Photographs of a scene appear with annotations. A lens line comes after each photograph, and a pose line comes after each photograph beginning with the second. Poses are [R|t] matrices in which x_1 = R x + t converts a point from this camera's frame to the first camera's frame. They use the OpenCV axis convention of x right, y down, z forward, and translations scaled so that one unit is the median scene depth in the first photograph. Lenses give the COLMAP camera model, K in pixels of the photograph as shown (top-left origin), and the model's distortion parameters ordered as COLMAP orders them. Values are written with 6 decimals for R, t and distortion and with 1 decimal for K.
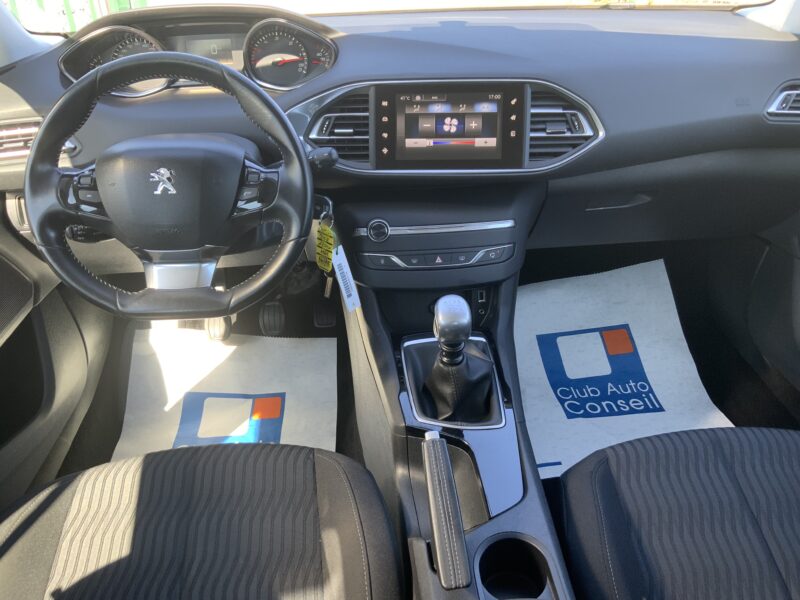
lens RADIAL K [[672.6, 0, 398.9], [0, 672.6, 300.0], [0, 0, 1]] dist [0.074491, -0.161403]
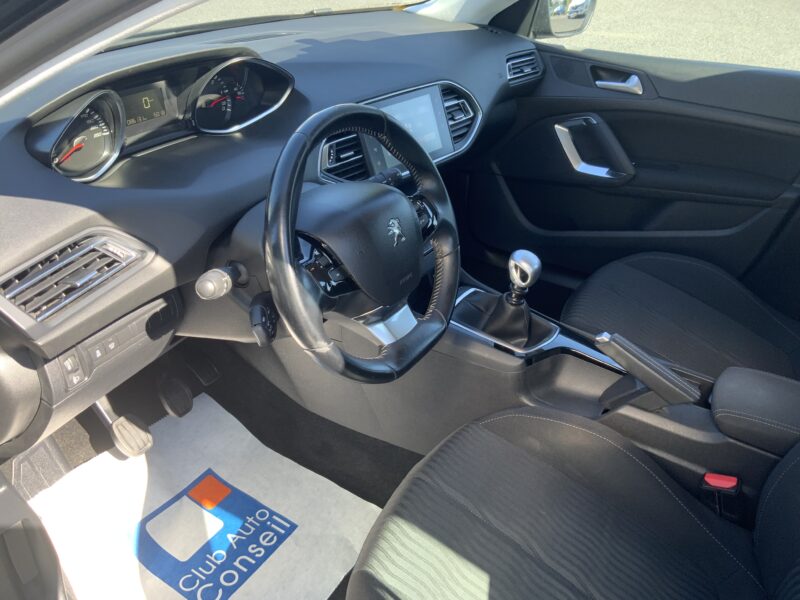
lens RADIAL K [[672.6, 0, 404.0], [0, 672.6, 304.9], [0, 0, 1]] dist [0.074491, -0.161403]
pose [[0.562417, -0.385276, 0.731607, -0.873785], [0.362466, 0.910141, 0.200652, -0.213336], [-0.743173, 0.152332, 0.651529, 0.283925]]
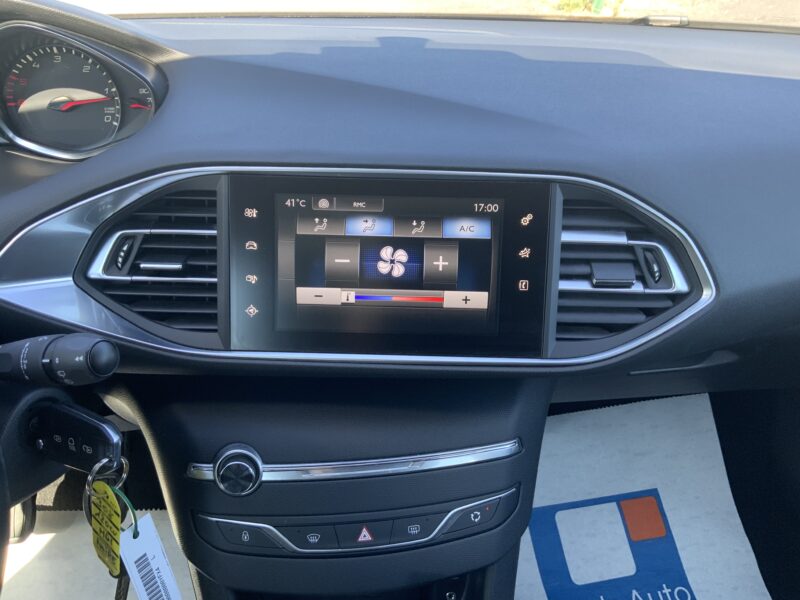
lens RADIAL K [[672.6, 0, 399.4], [0, 672.6, 297.1], [0, 0, 1]] dist [0.074491, -0.161403]
pose [[0.997444, 0.014834, 0.069902, 0.047847], [-0.014248, 0.999859, -0.008867, -0.224269], [-0.070024, 0.007848, 0.997514, 0.519169]]
